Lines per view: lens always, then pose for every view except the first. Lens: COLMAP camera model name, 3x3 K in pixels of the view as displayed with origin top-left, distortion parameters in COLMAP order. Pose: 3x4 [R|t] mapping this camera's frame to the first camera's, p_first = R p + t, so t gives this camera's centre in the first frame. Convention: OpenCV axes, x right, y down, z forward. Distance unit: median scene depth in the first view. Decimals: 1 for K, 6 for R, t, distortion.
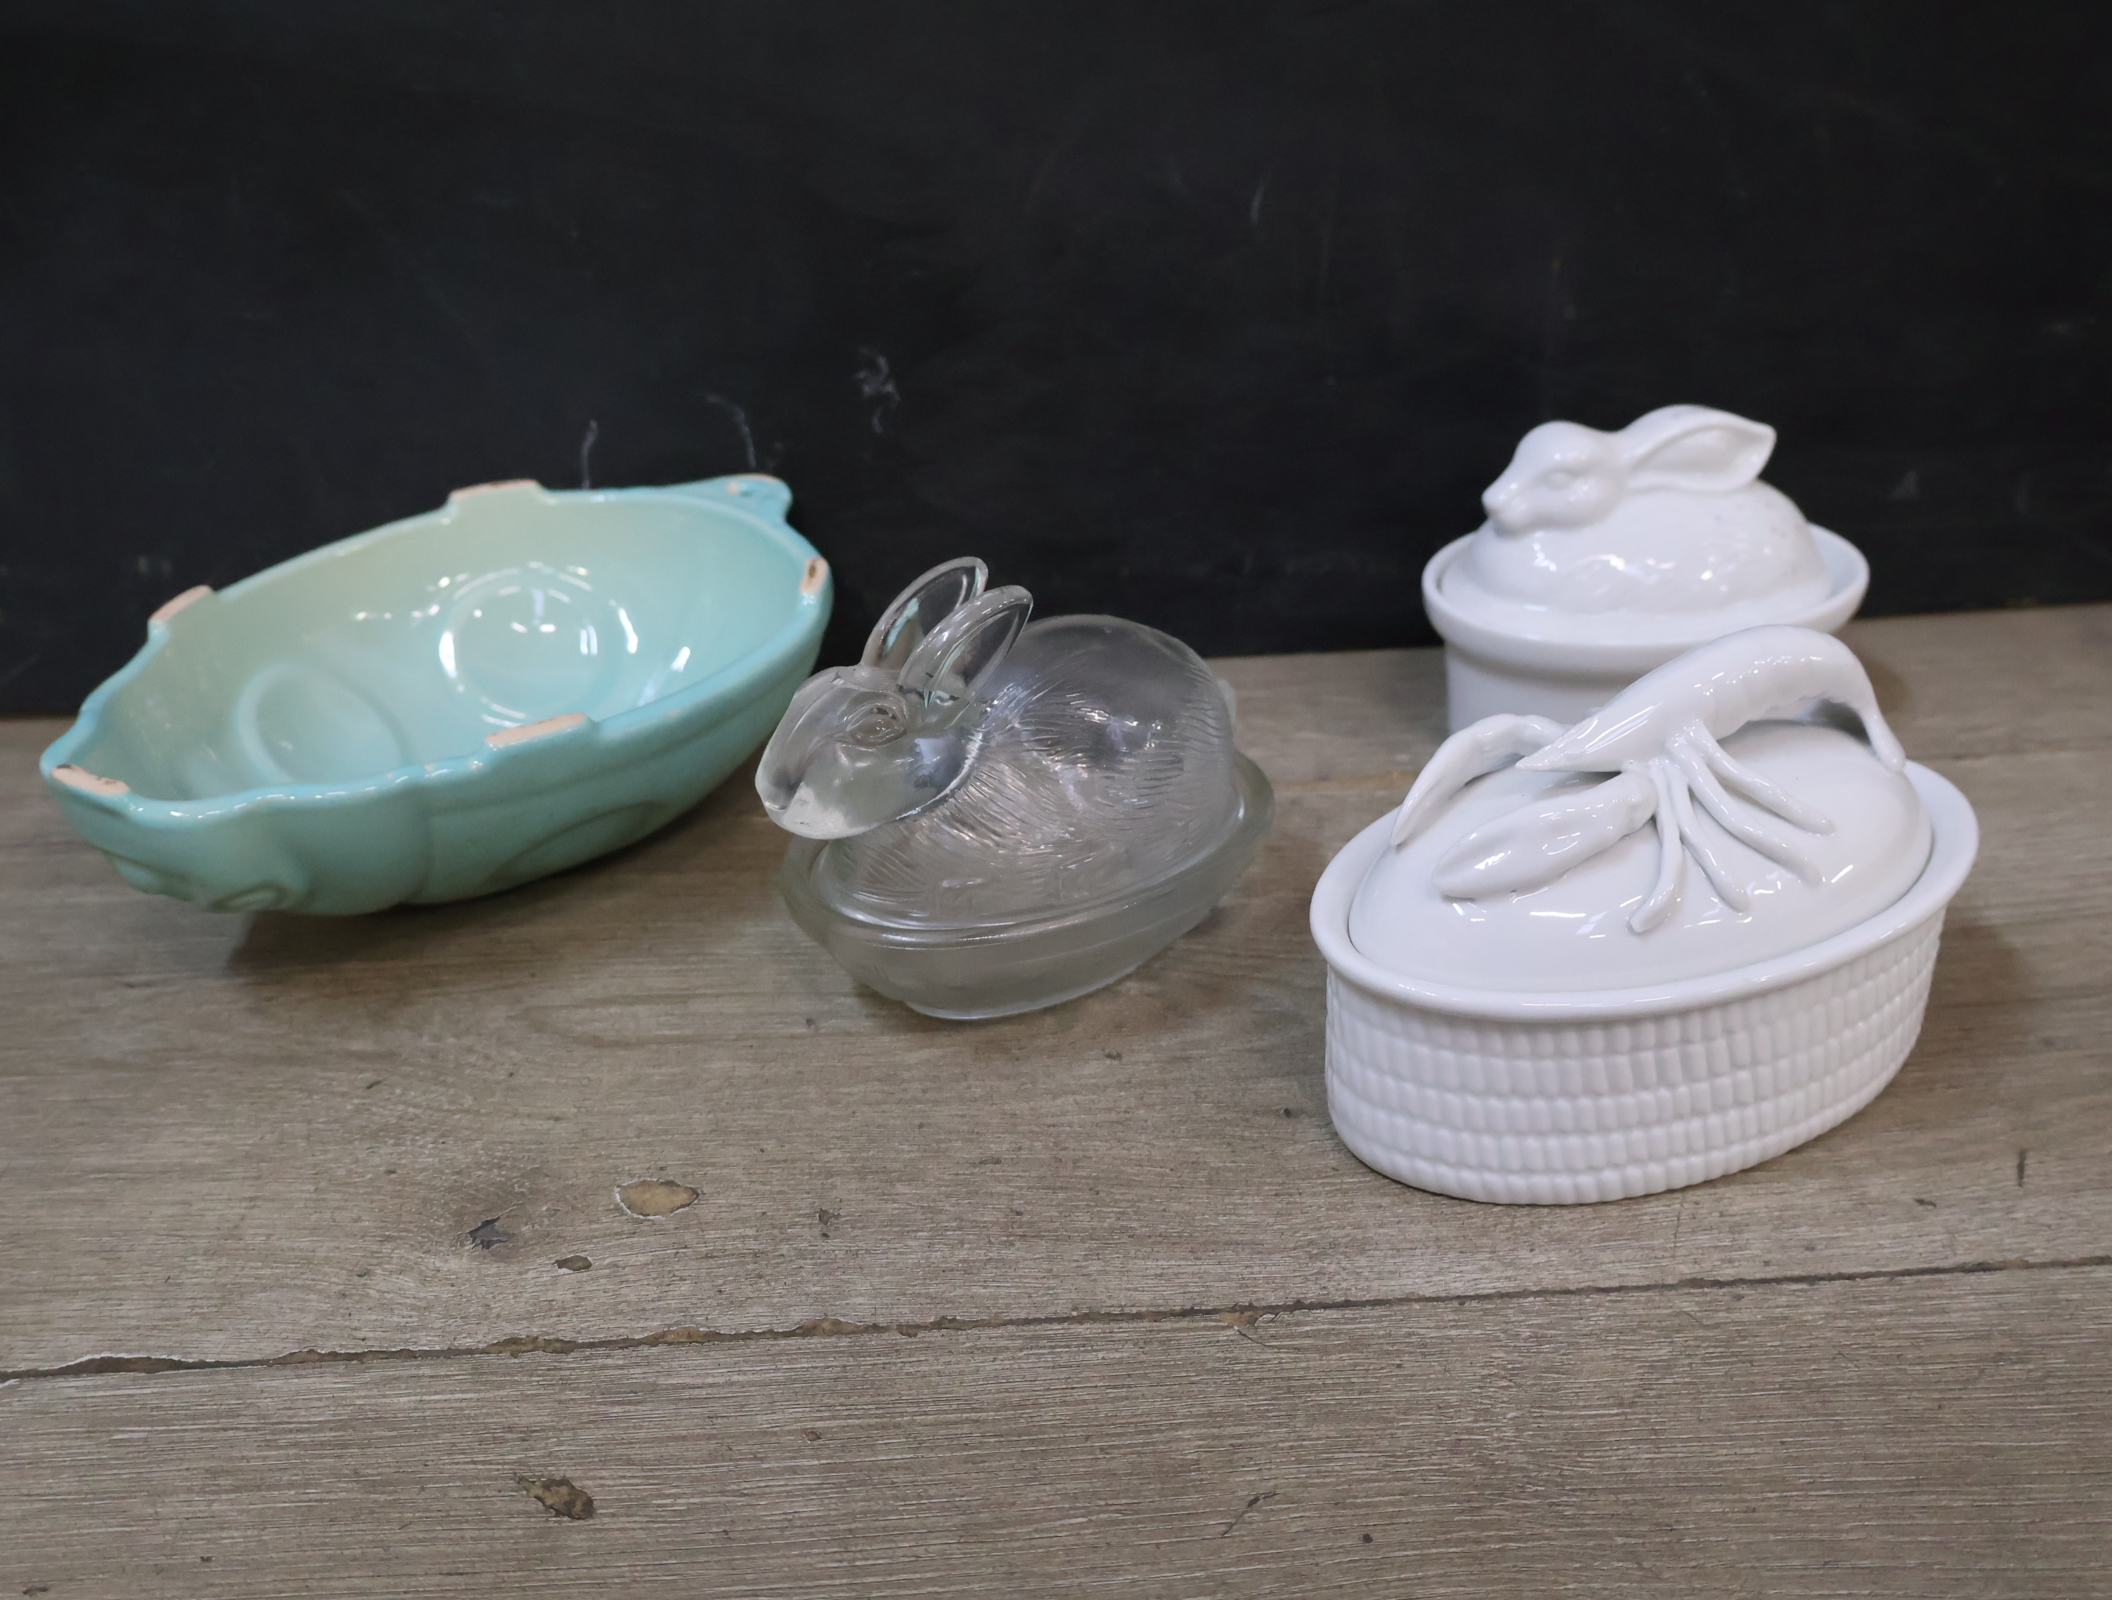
lens RADIAL K [[2164.4, 0, 1053.6], [0, 2164.4, 814.3], [0, 0, 1]] dist [0.011848, 0.000000]
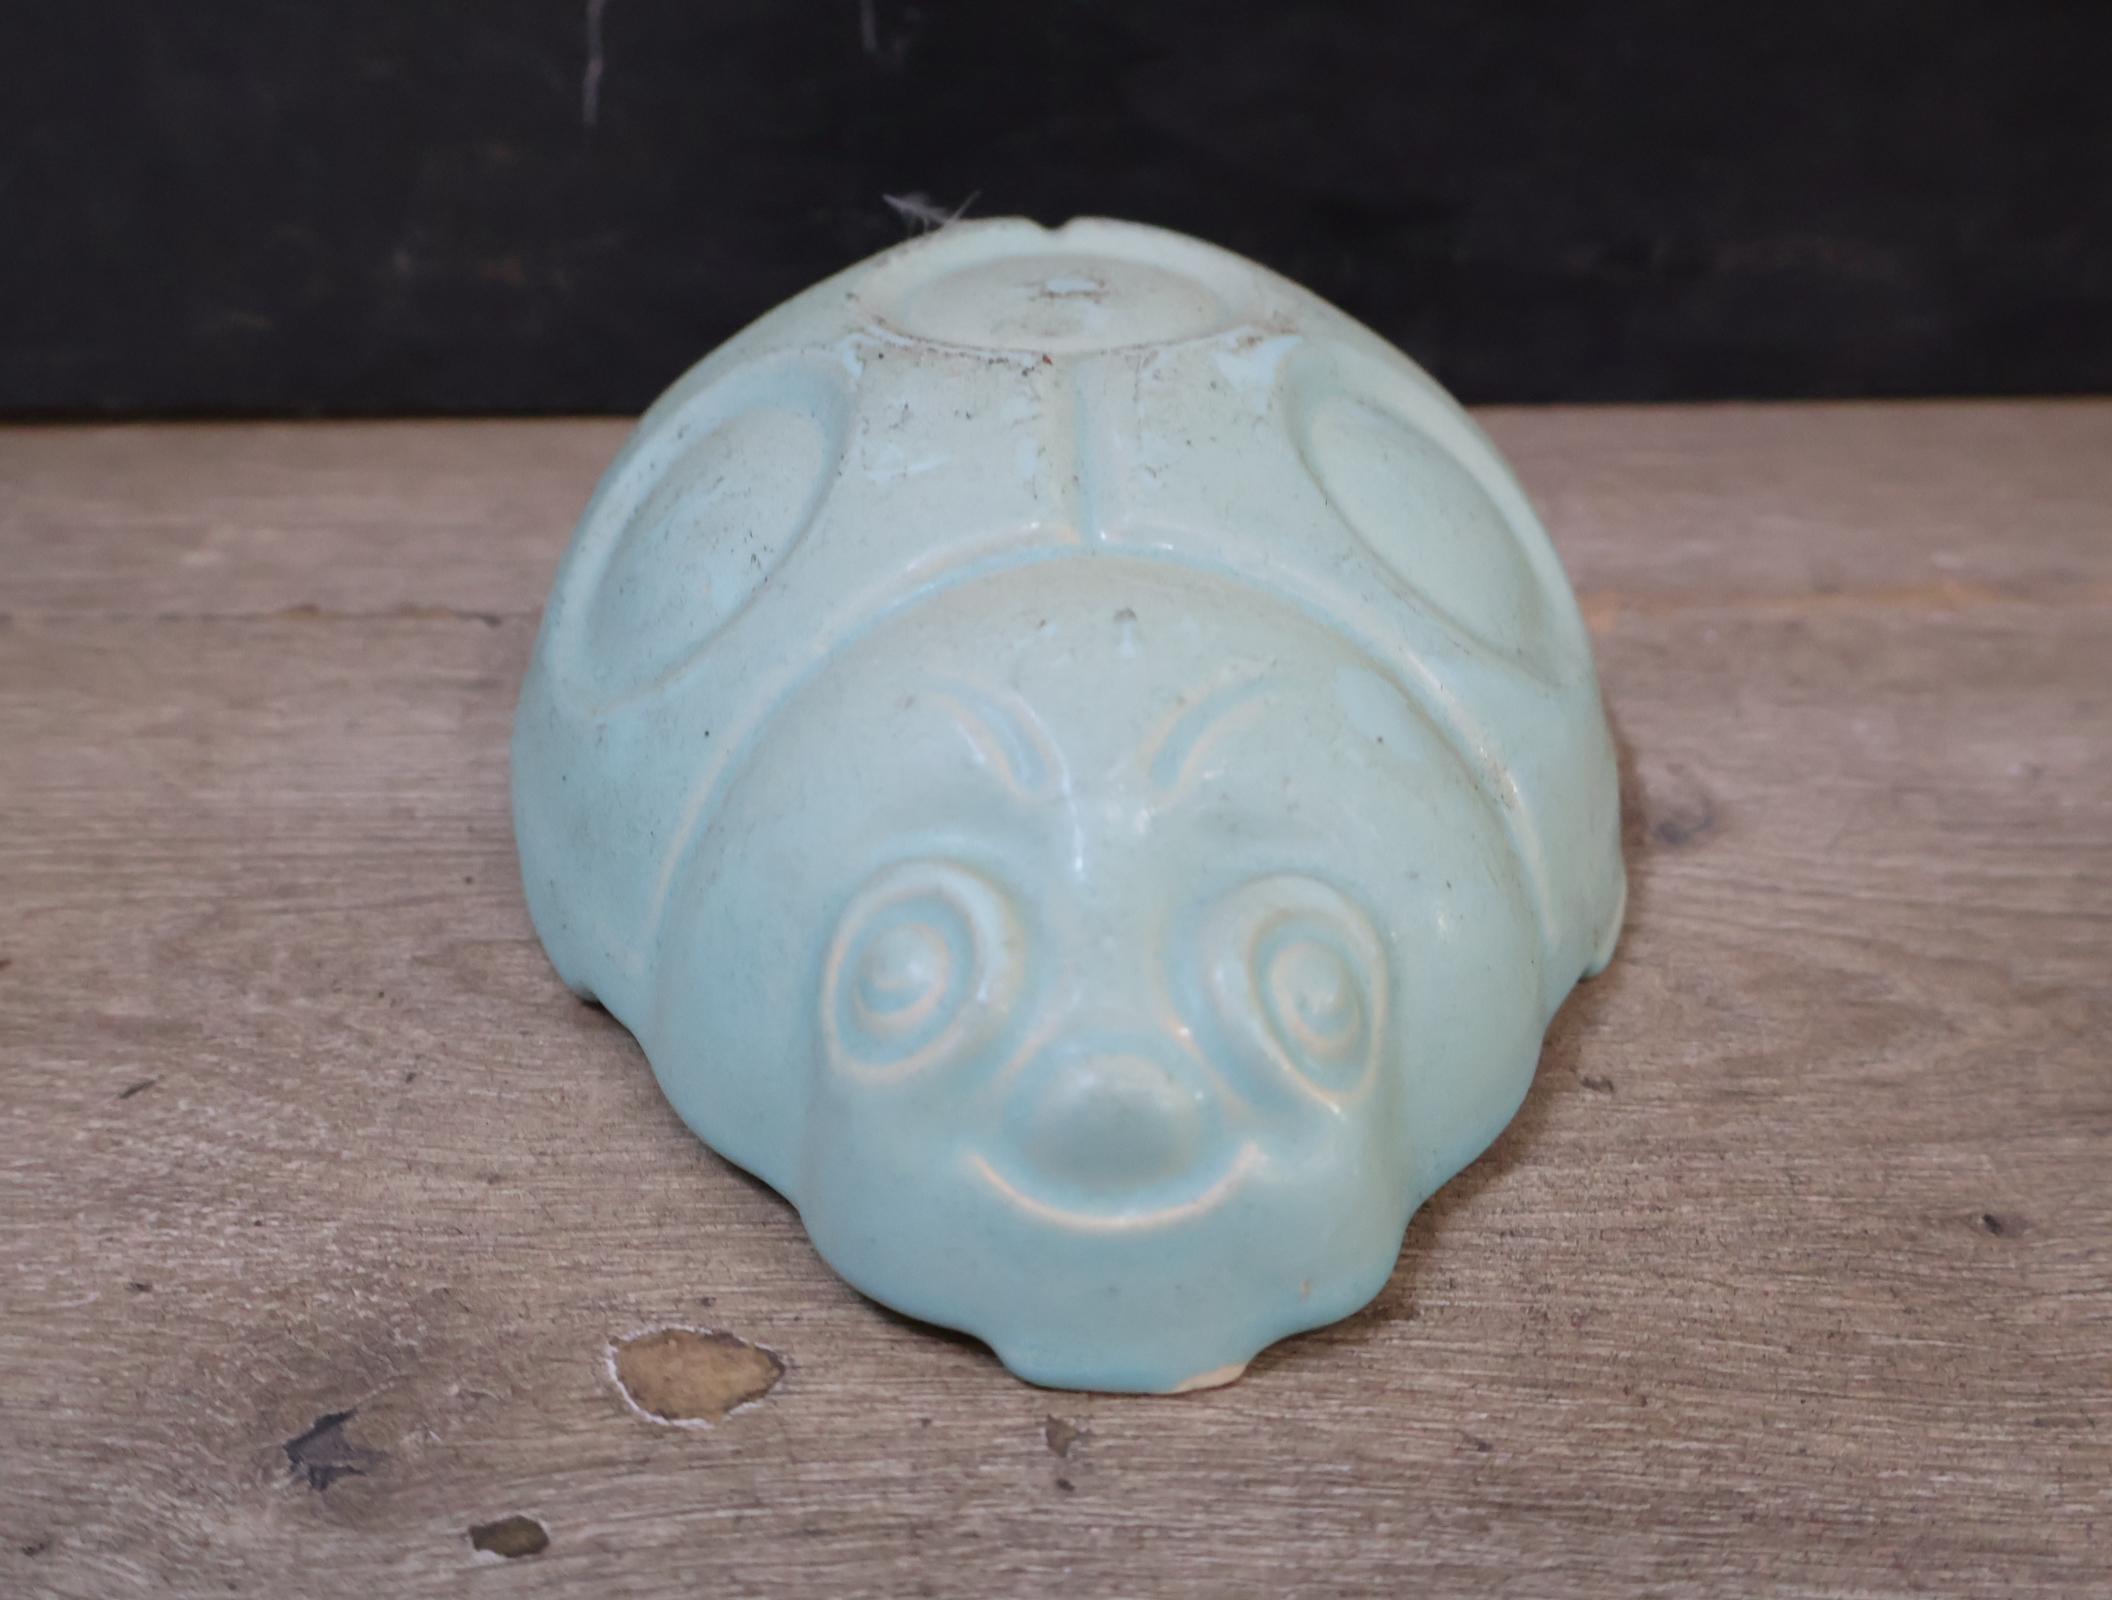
lens RADIAL K [[2164.4, 0, 1055.8], [0, 2164.4, 815.5], [0, 0, 1]] dist [0.011848, 0.000000]
pose [[0.999388, 0.034696, -0.004362, -0.109567], [-0.034442, 0.998213, 0.048842, 0.031811], [0.006049, -0.048662, 0.998797, 0.549610]]
